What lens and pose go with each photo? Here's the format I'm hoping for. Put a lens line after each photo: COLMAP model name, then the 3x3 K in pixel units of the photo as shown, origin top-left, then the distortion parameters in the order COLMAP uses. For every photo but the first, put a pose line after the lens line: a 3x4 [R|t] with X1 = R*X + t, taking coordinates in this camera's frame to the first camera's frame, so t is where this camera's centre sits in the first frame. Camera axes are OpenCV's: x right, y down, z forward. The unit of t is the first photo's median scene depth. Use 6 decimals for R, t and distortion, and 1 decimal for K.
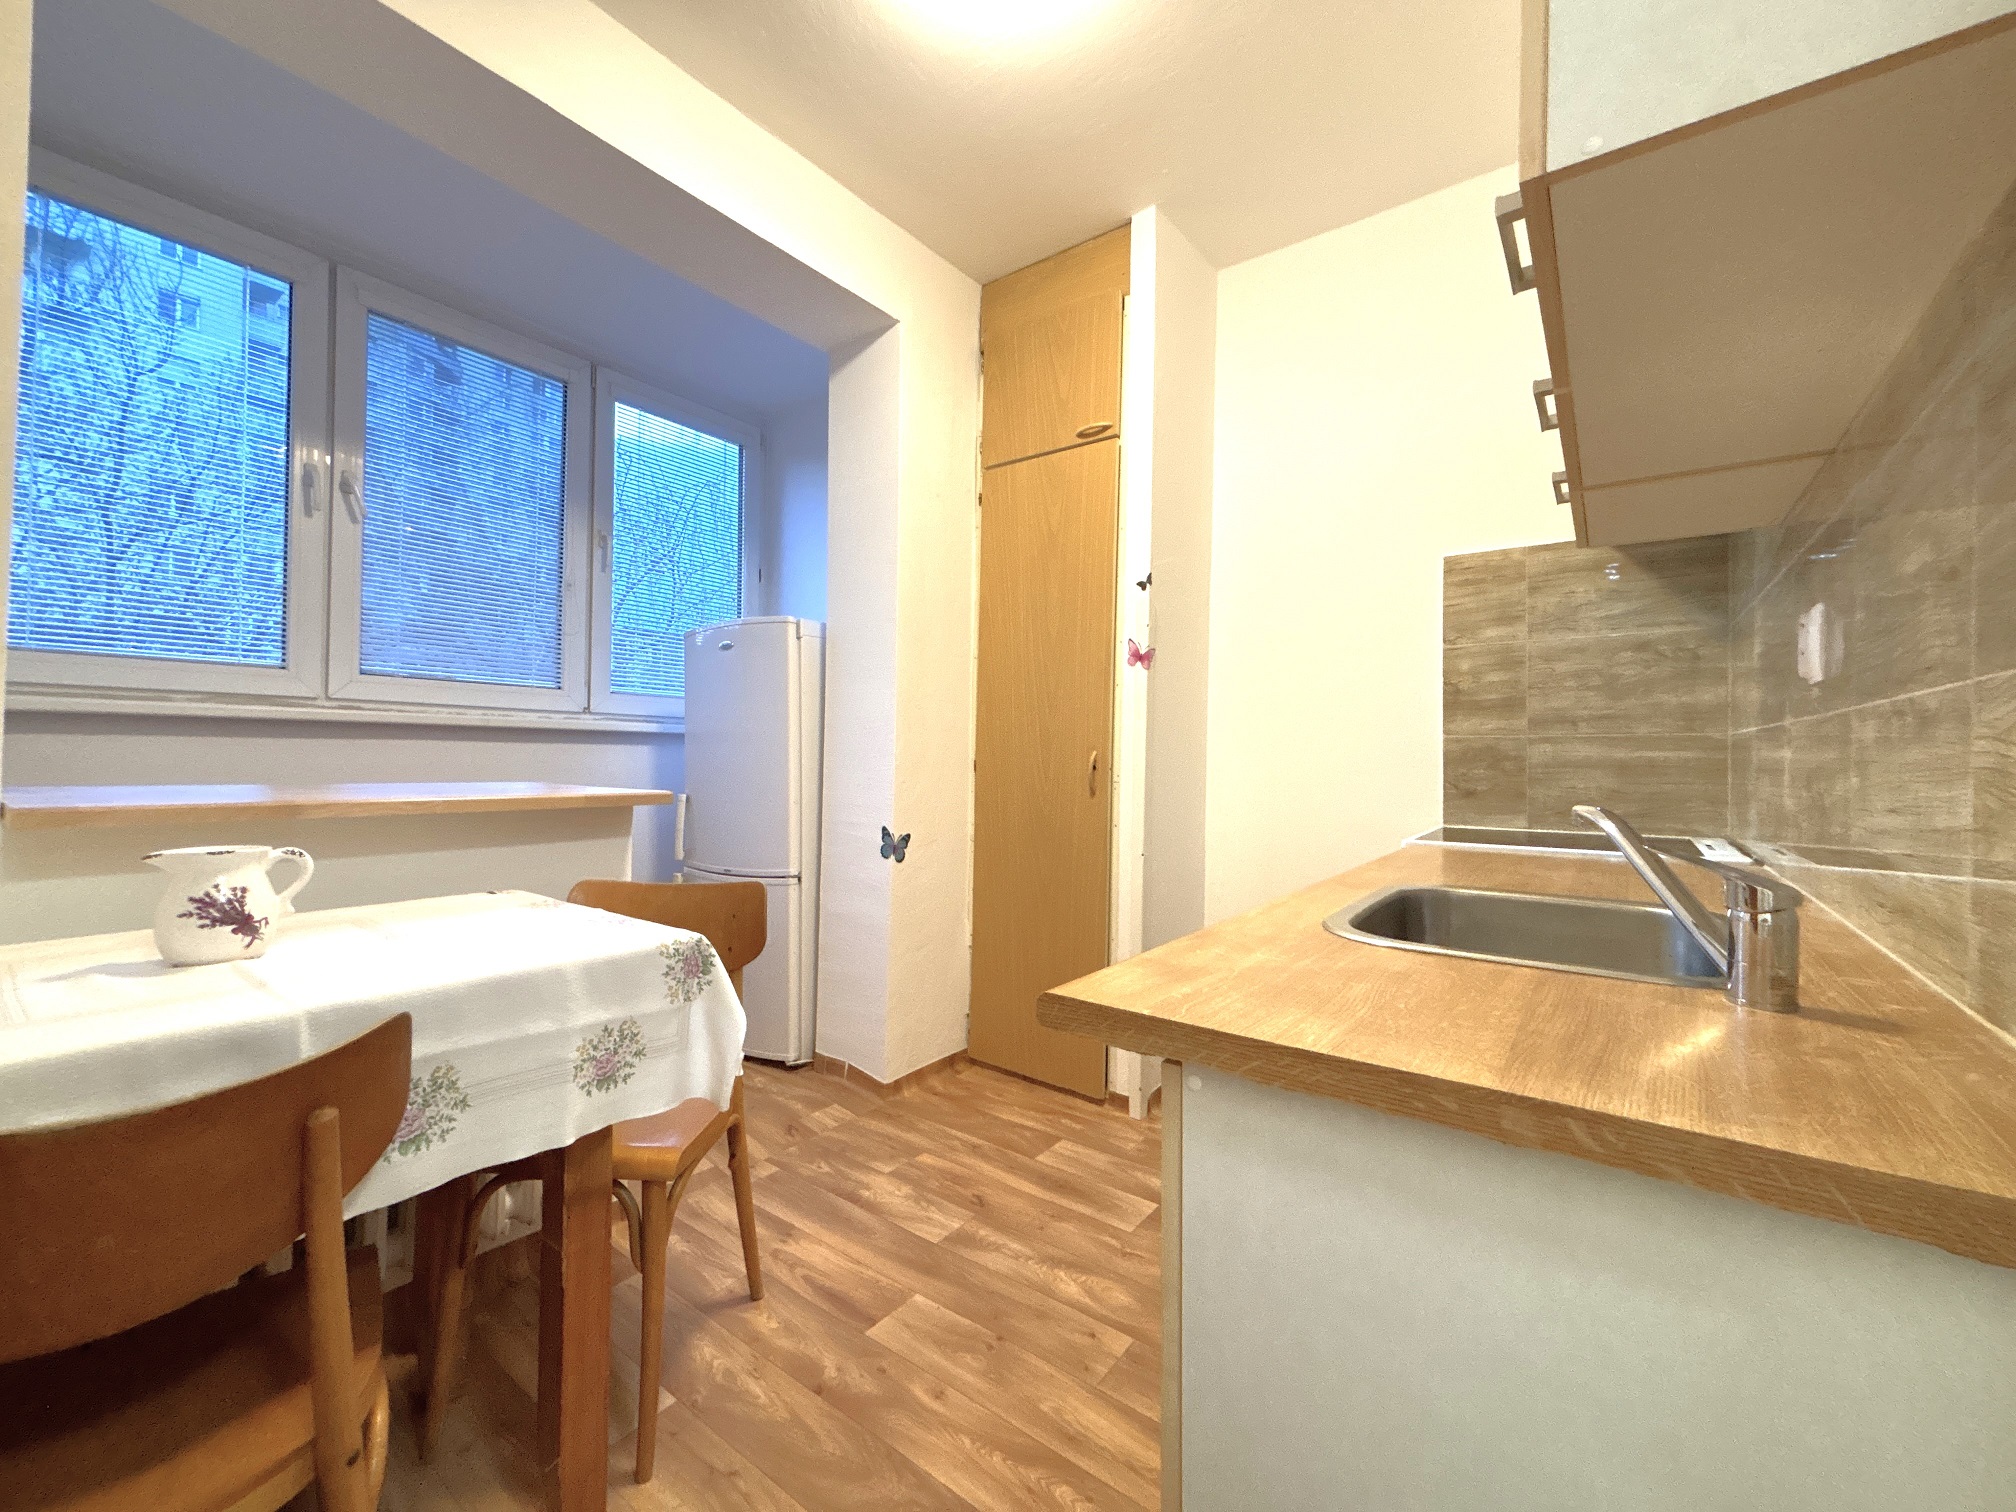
lens RADIAL K [[812.7, 0, 997.8], [0, 812.7, 758.0], [0, 0, 1]] dist [-0.004196, 0.000107]
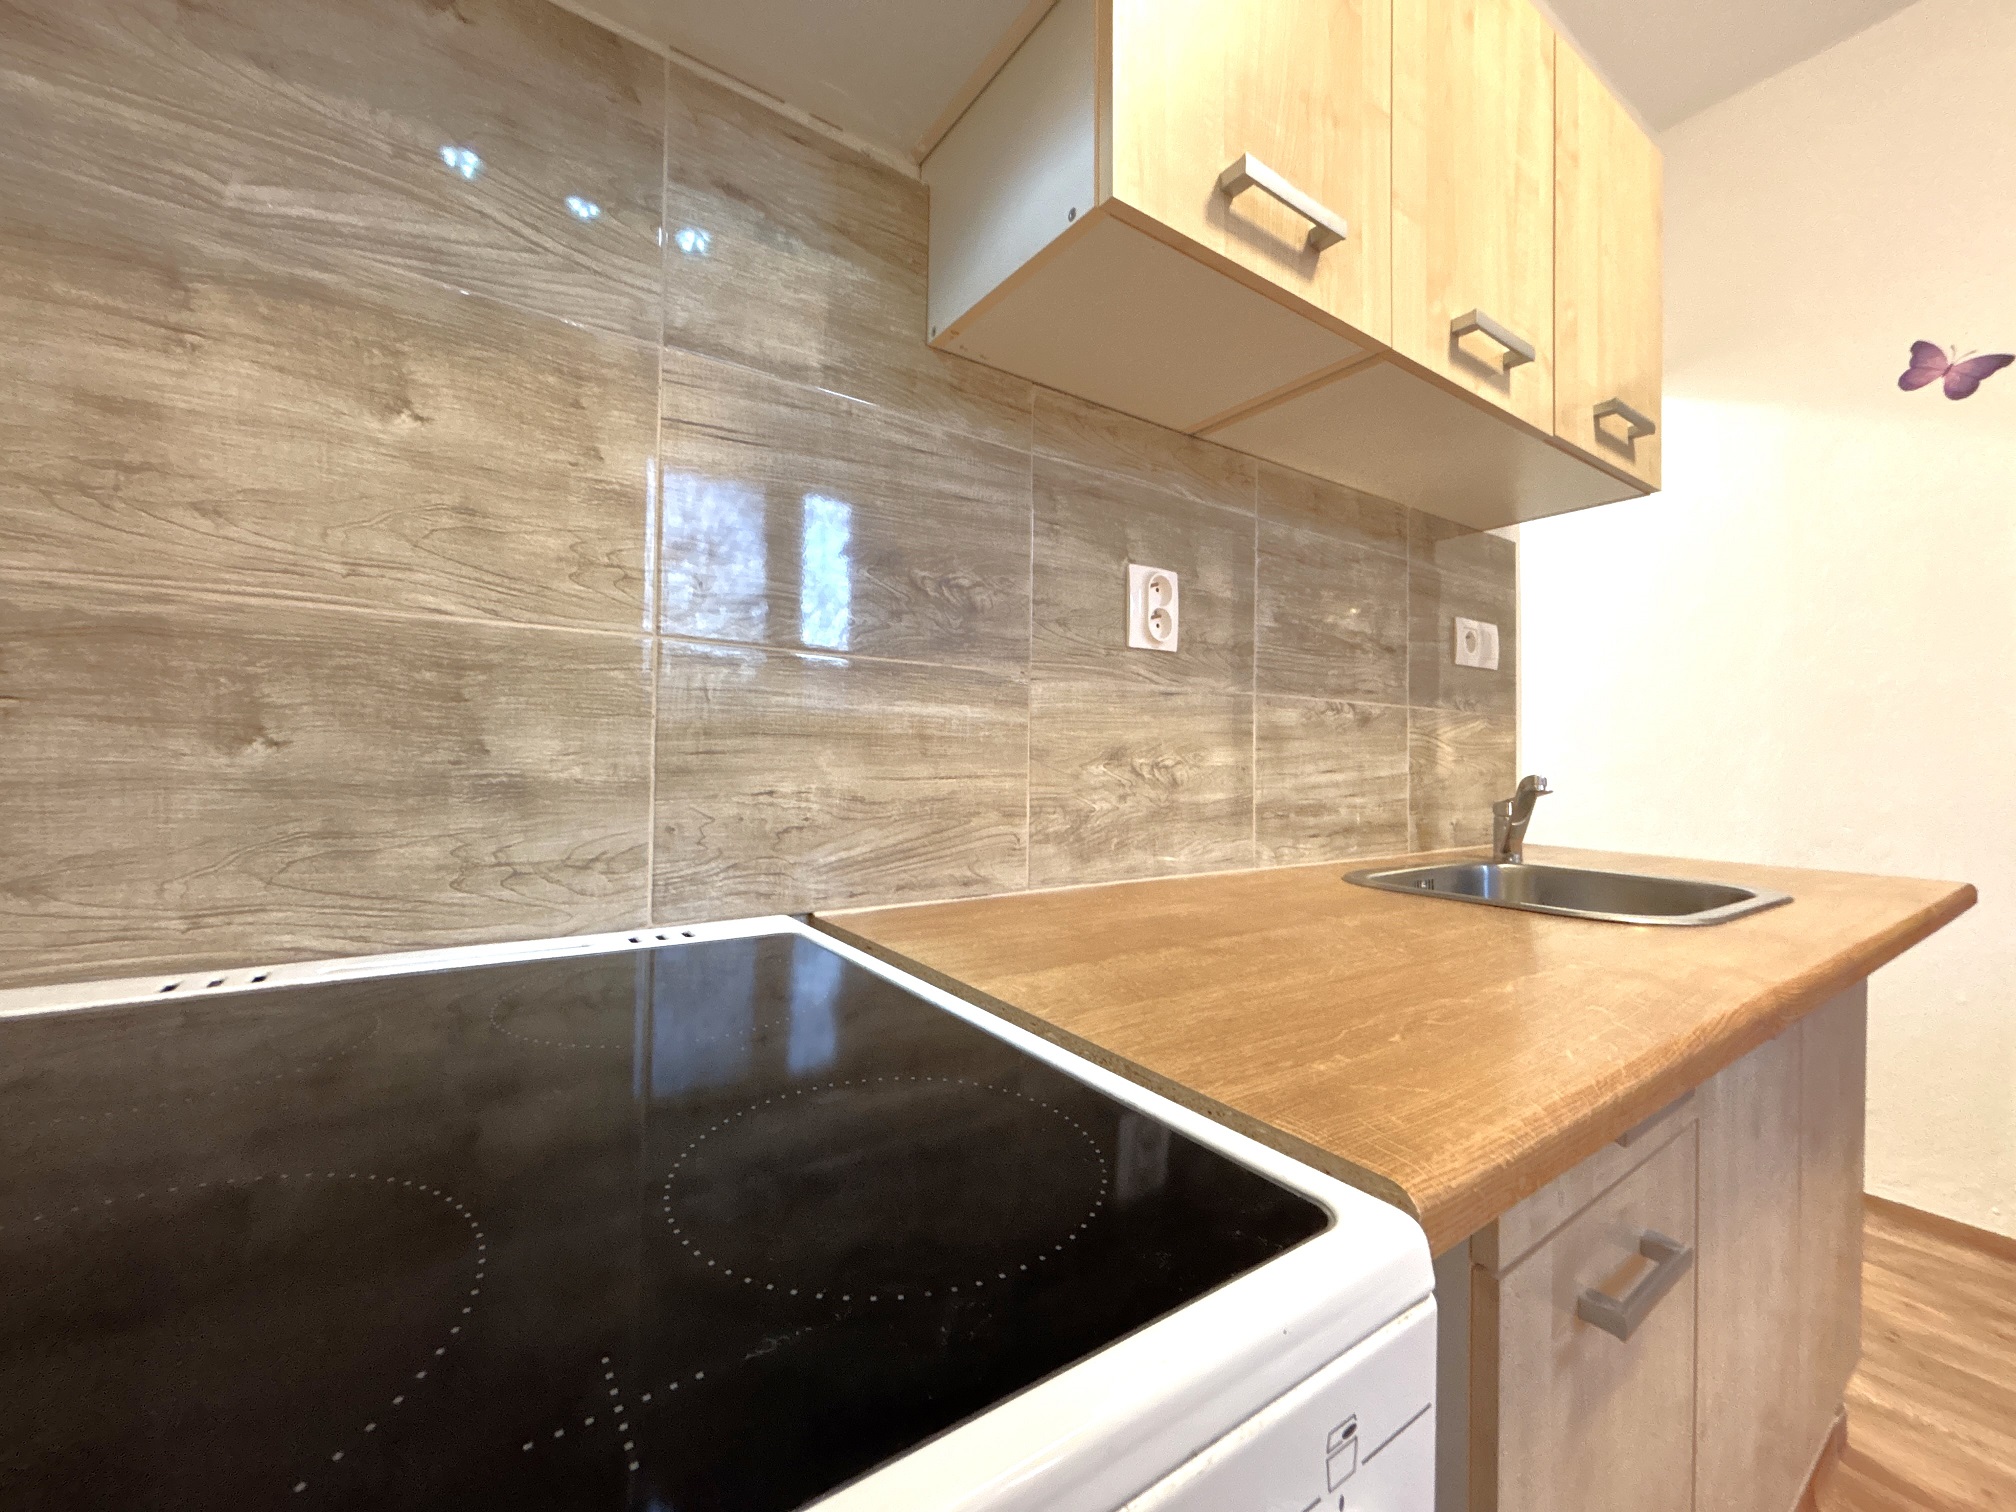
lens RADIAL K [[812.7, 0, 1007.4], [0, 812.7, 751.4], [0, 0, 1]] dist [-0.004196, 0.000107]
pose [[-0.950267, -0.021701, 0.310678, 0.590994], [-0.025210, 0.999656, -0.007283, 0.026350], [-0.310413, -0.014753, -0.950487, 1.828941]]
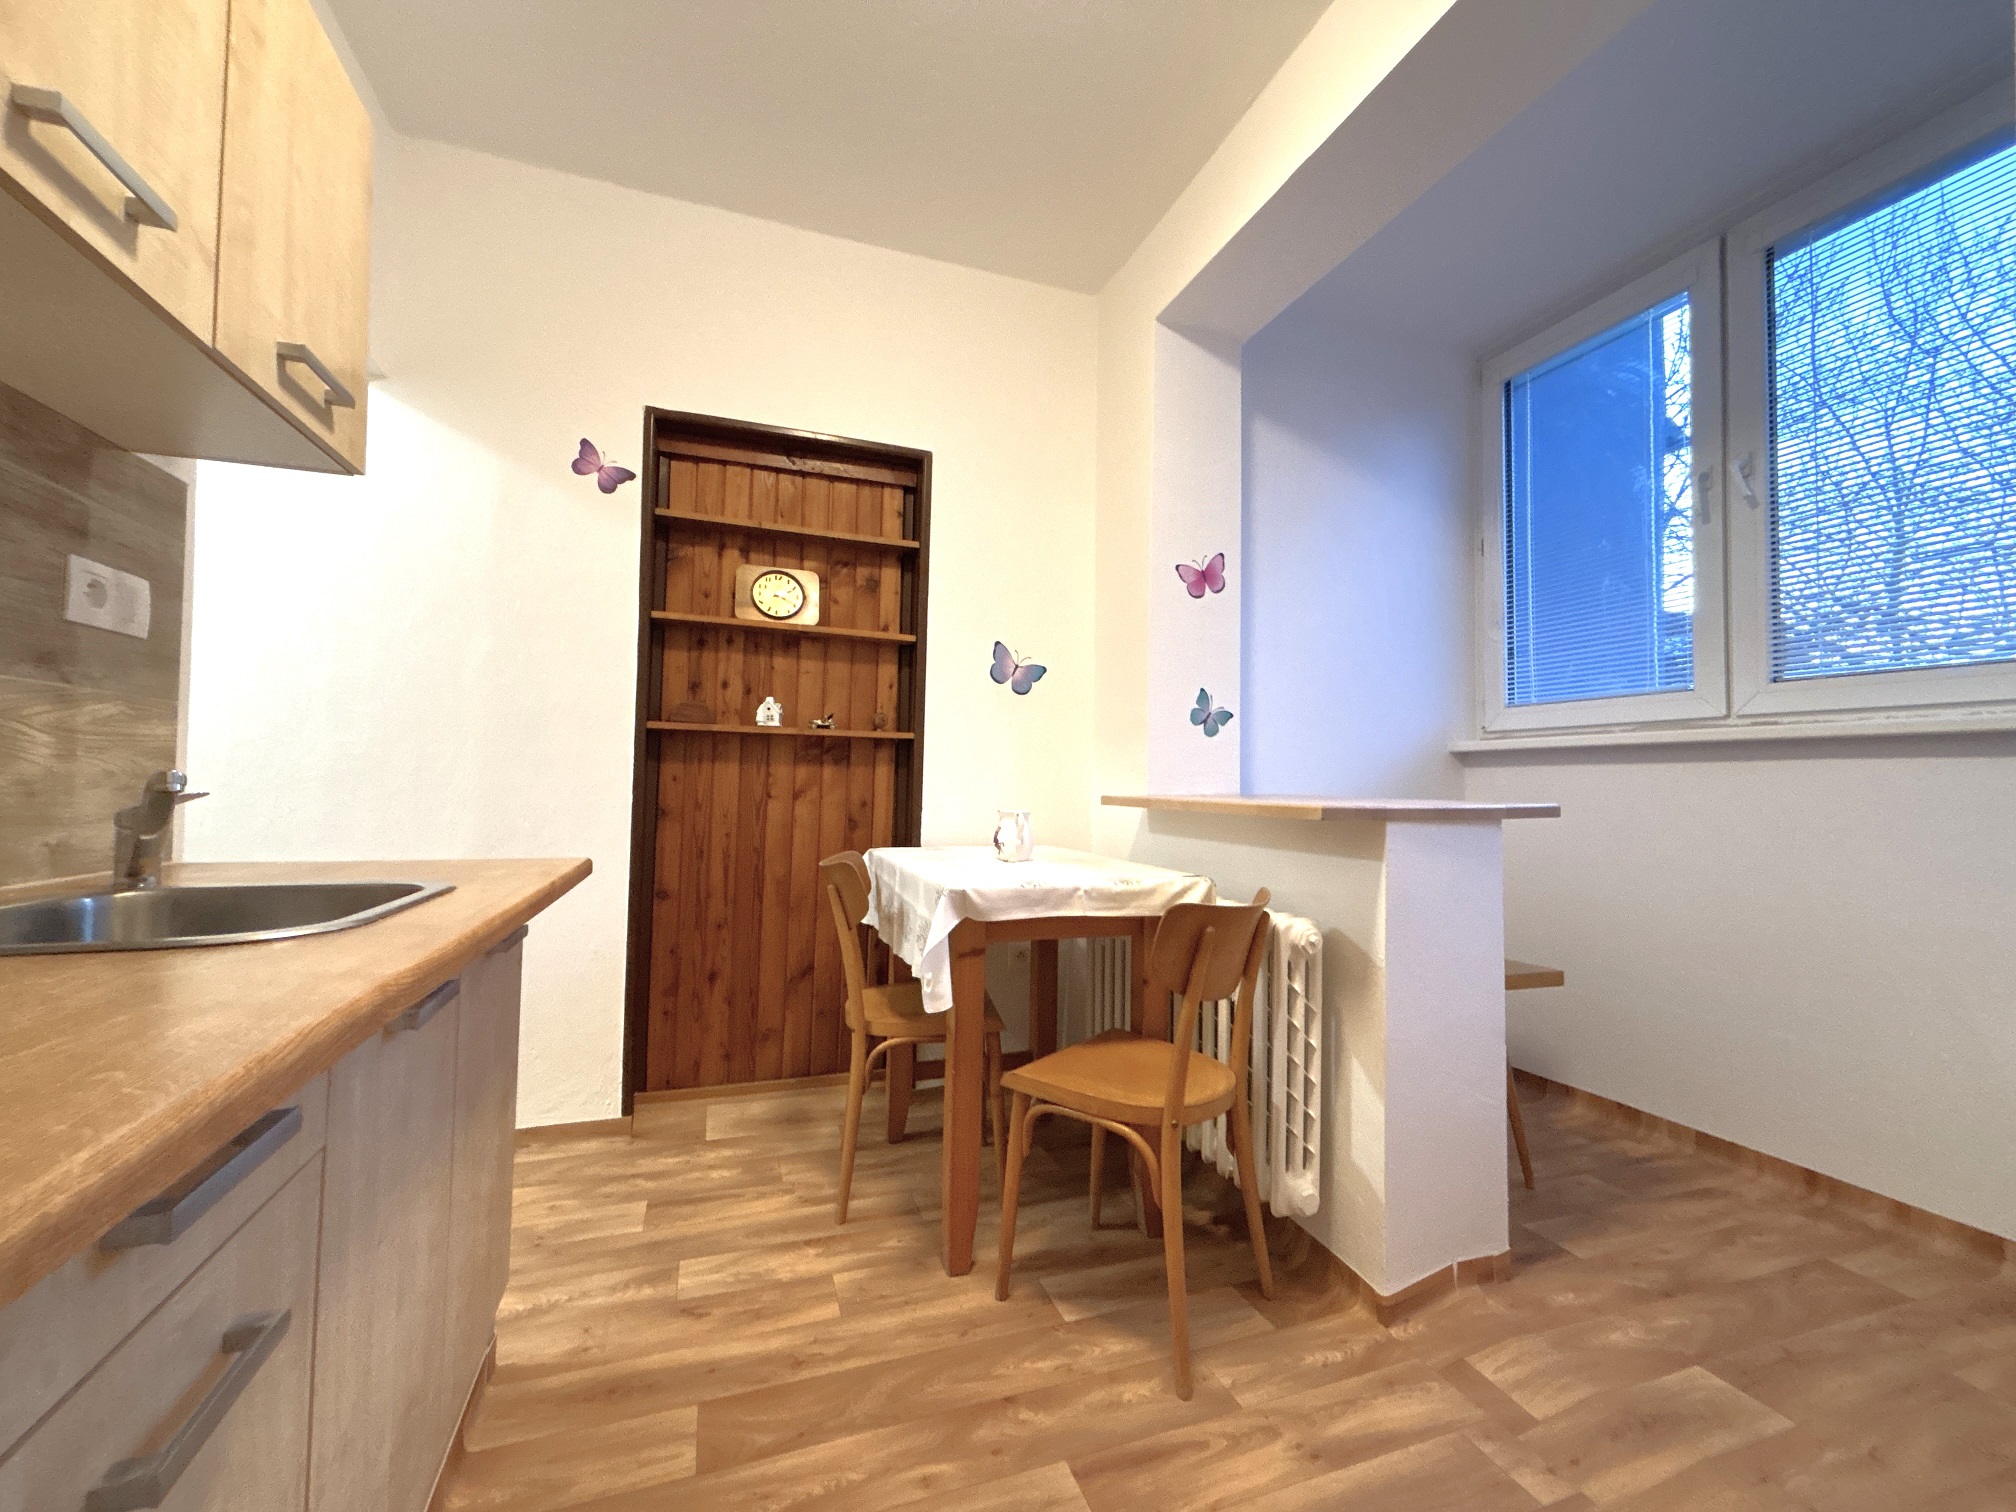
lens RADIAL K [[812.7, 0, 1008.8], [0, 812.7, 751.4], [0, 0, 1]] dist [-0.004196, 0.000107]
pose [[-0.541241, -0.052687, -0.839215, 0.532285], [-0.015176, 0.998485, -0.052898, 0.036288], [0.840731, -0.015895, -0.541220, 1.791472]]
